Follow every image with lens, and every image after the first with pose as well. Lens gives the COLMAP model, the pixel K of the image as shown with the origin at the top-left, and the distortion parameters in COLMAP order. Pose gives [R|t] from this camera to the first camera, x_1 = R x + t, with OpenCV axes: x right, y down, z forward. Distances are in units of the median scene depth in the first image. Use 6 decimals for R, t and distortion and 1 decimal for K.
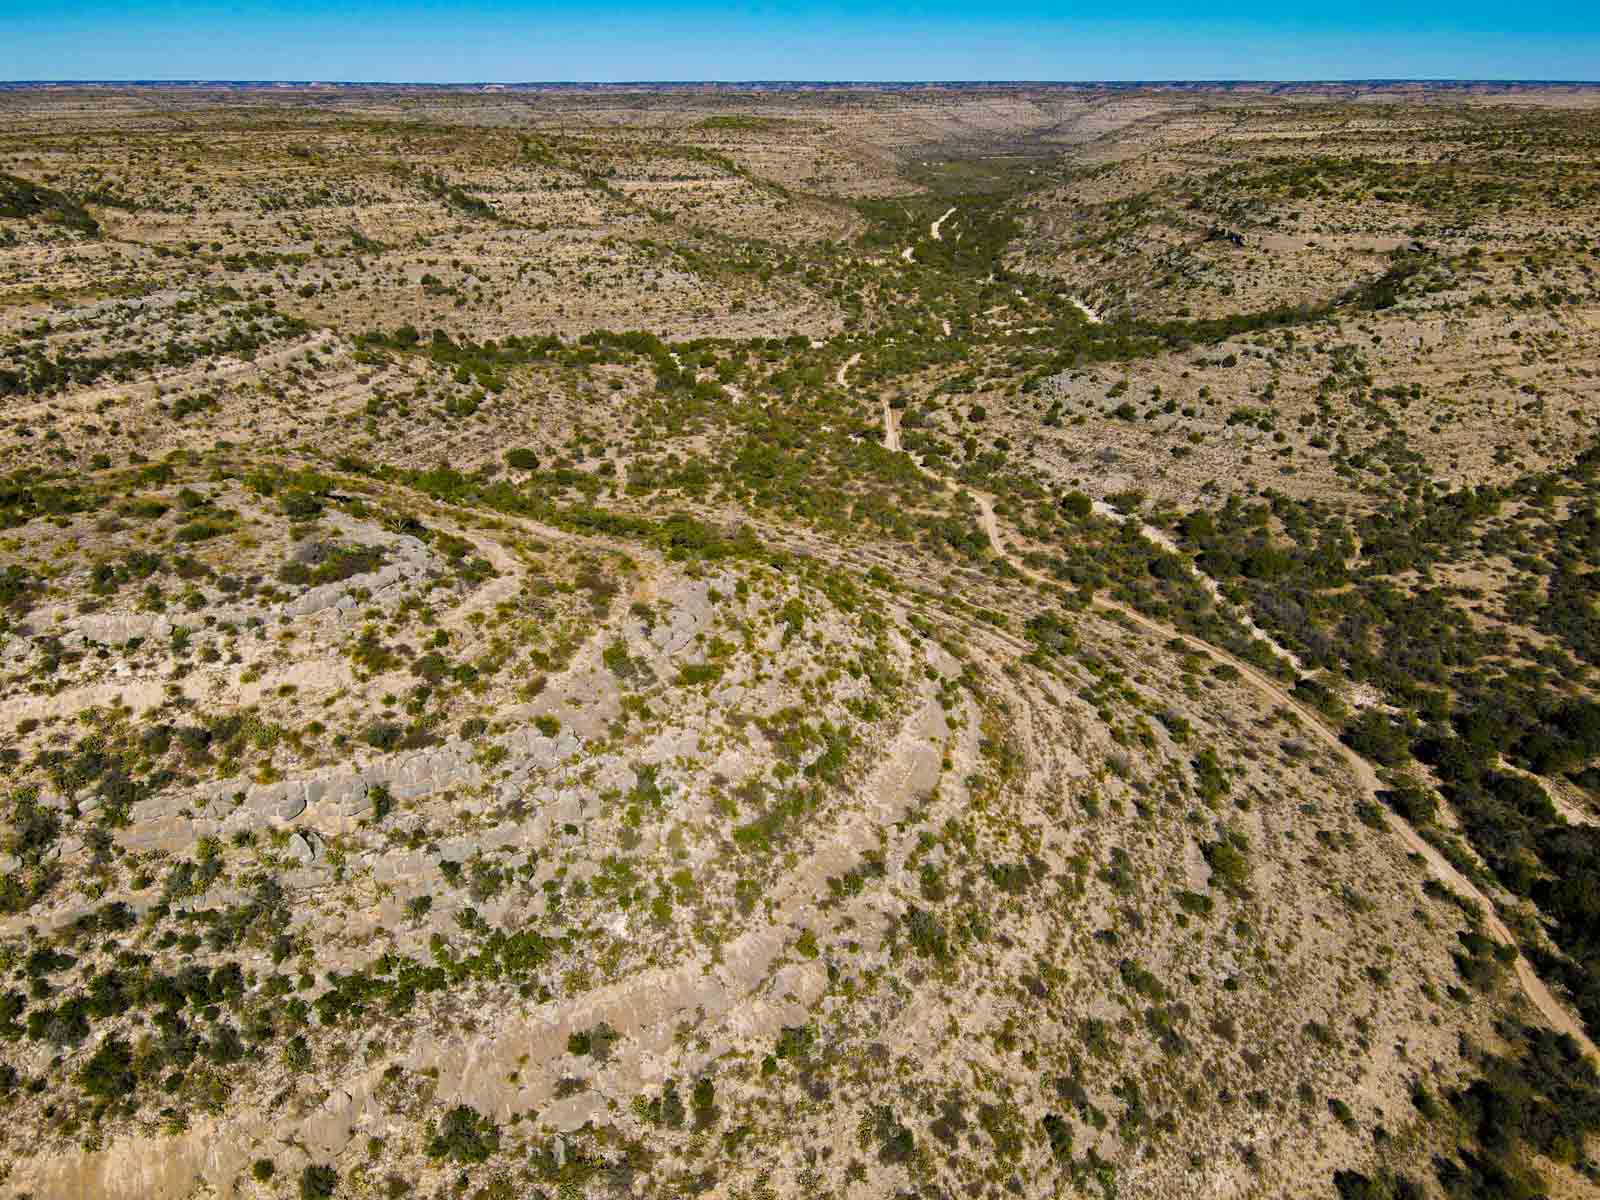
lens RADIAL K [[1173.5, 0, 800.0], [0, 1173.5, 600.0], [0, 0, 1]] dist [0.006443, 0.018351]
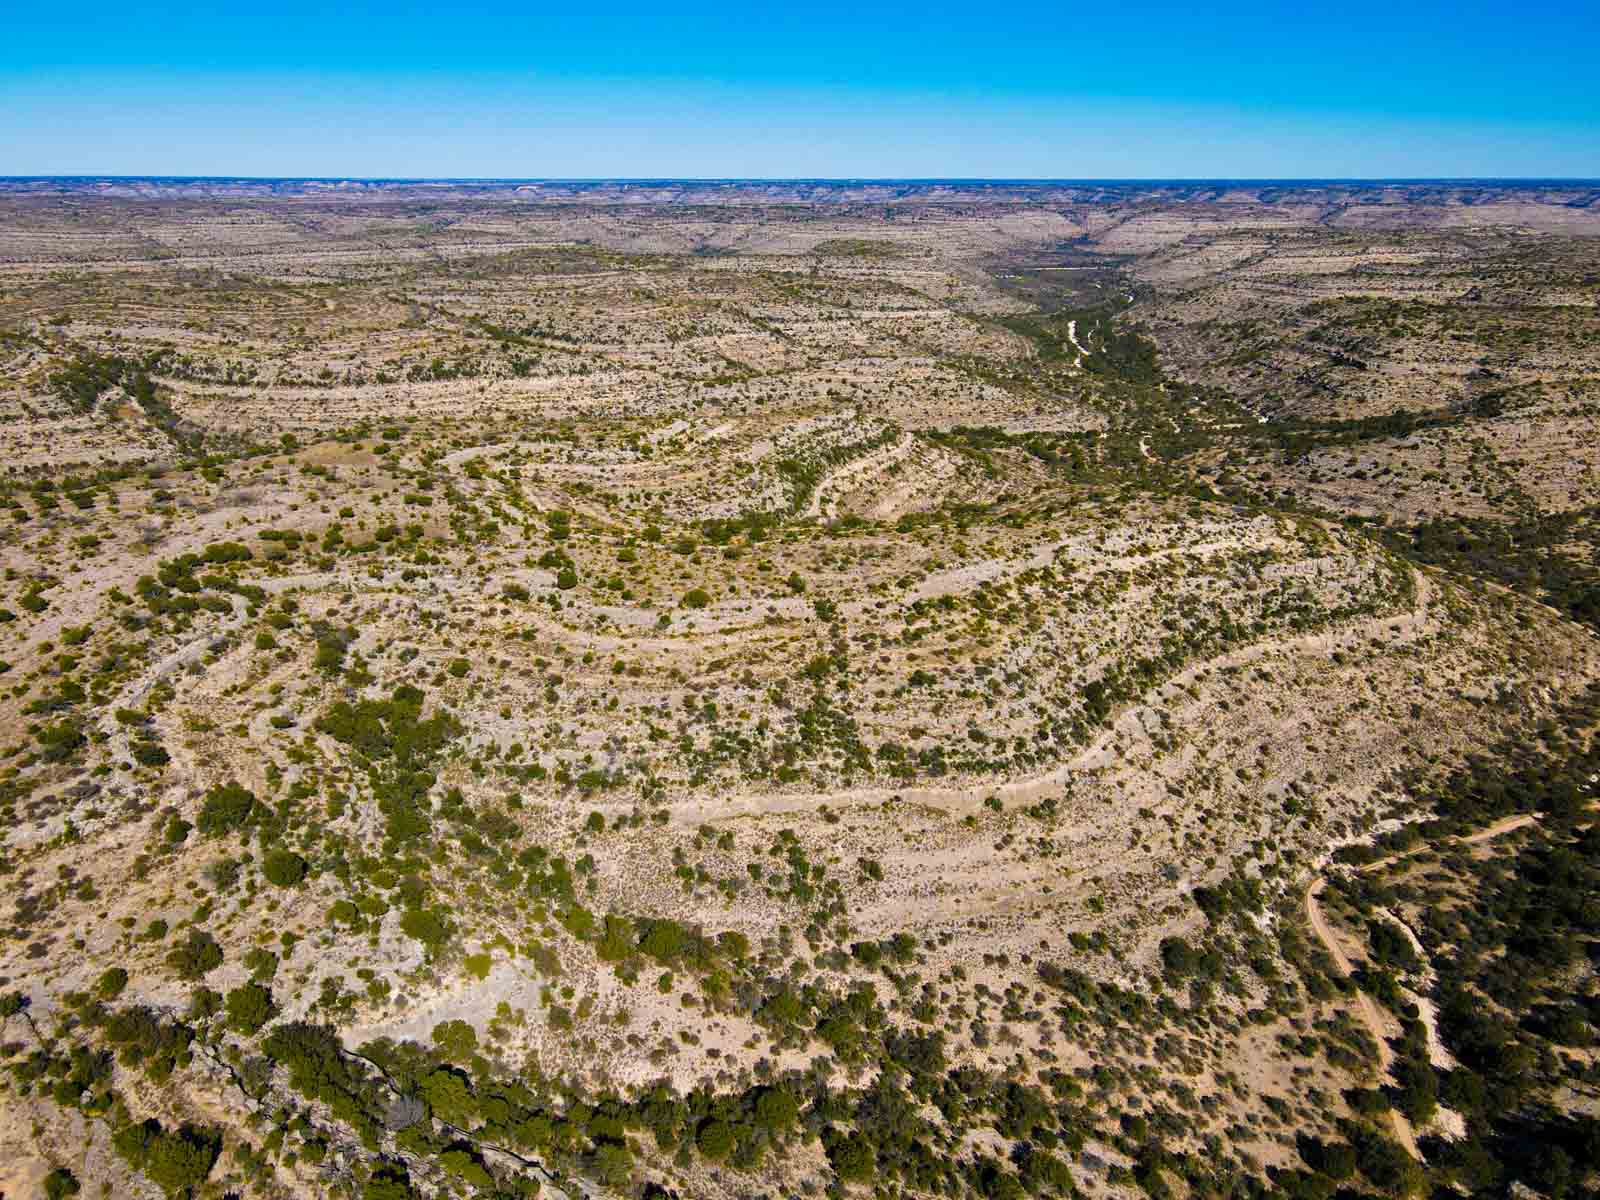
lens RADIAL K [[1167.6, 0, 800.0], [0, 1167.6, 600.0], [0, 0, 1]] dist [-0.009693, 0.043730]
pose [[0.999953, -0.001244, 0.009586, -0.392165], [0.001878, 0.997790, -0.066413, 0.098037], [-0.009482, 0.066428, 0.997746, -0.503461]]
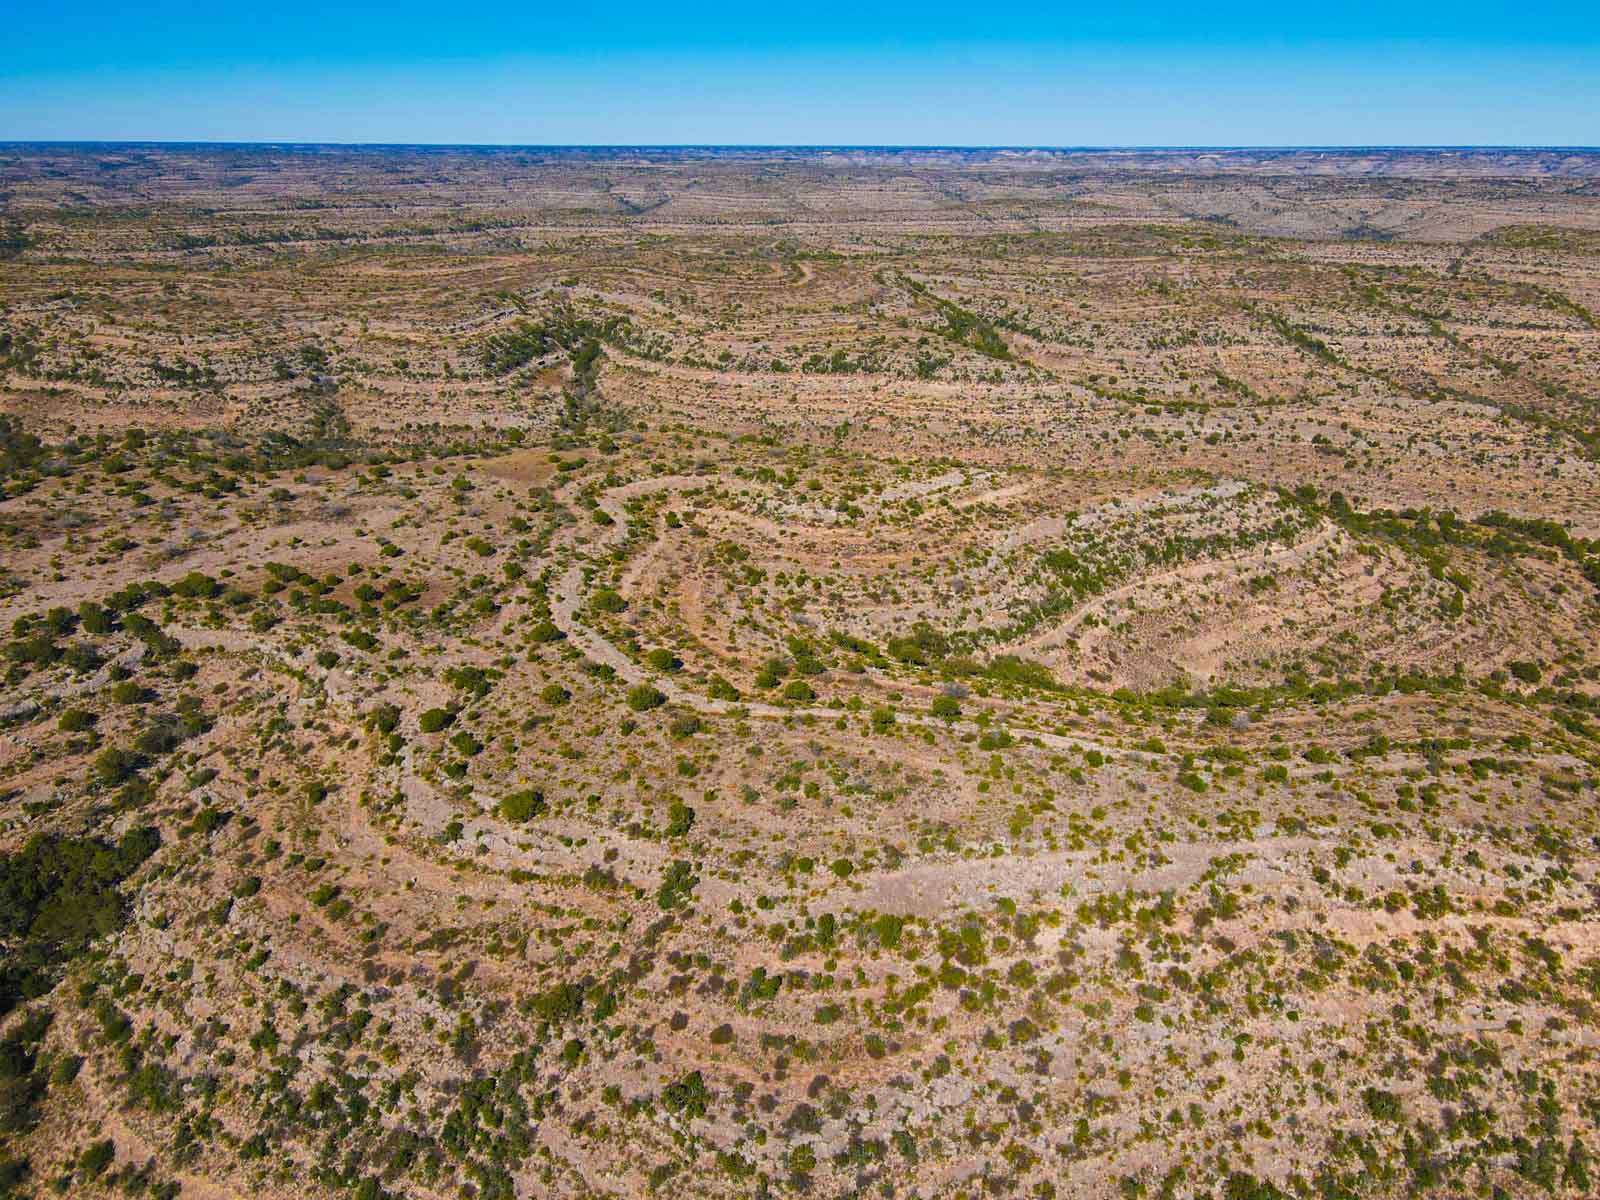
lens RADIAL K [[1173.5, 0, 800.0], [0, 1173.5, 600.0], [0, 0, 1]] dist [0.006443, 0.018351]
pose [[0.859796, 0.189766, -0.474067, -0.190988], [-0.210561, 0.977535, 0.009415, -0.030264], [0.465204, 0.091726, 0.880438, -0.216068]]
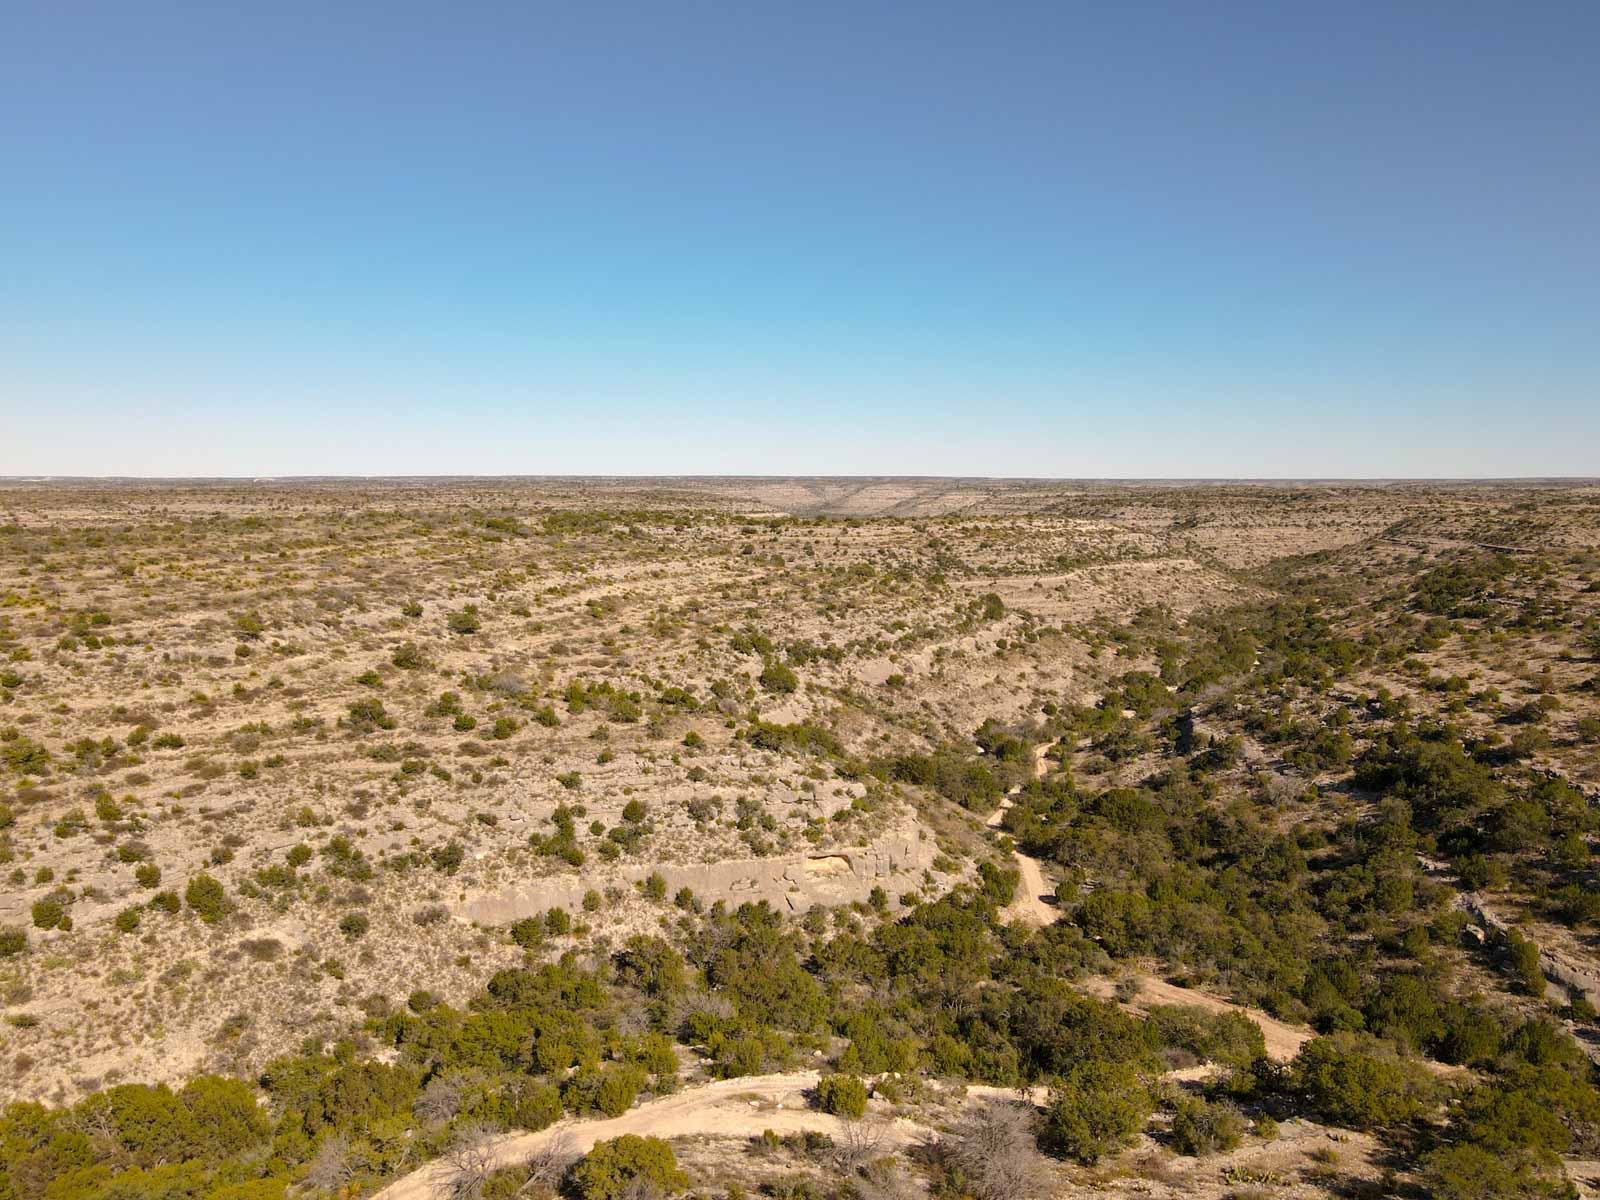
lens RADIAL K [[1167.6, 0, 800.0], [0, 1167.6, 600.0], [0, 0, 1]] dist [-0.009693, 0.043730]
pose [[0.969574, -0.023011, 0.243713, -0.762293], [0.096630, 0.950704, -0.294661, 0.449252], [-0.224918, 0.309246, 0.924002, -0.906701]]
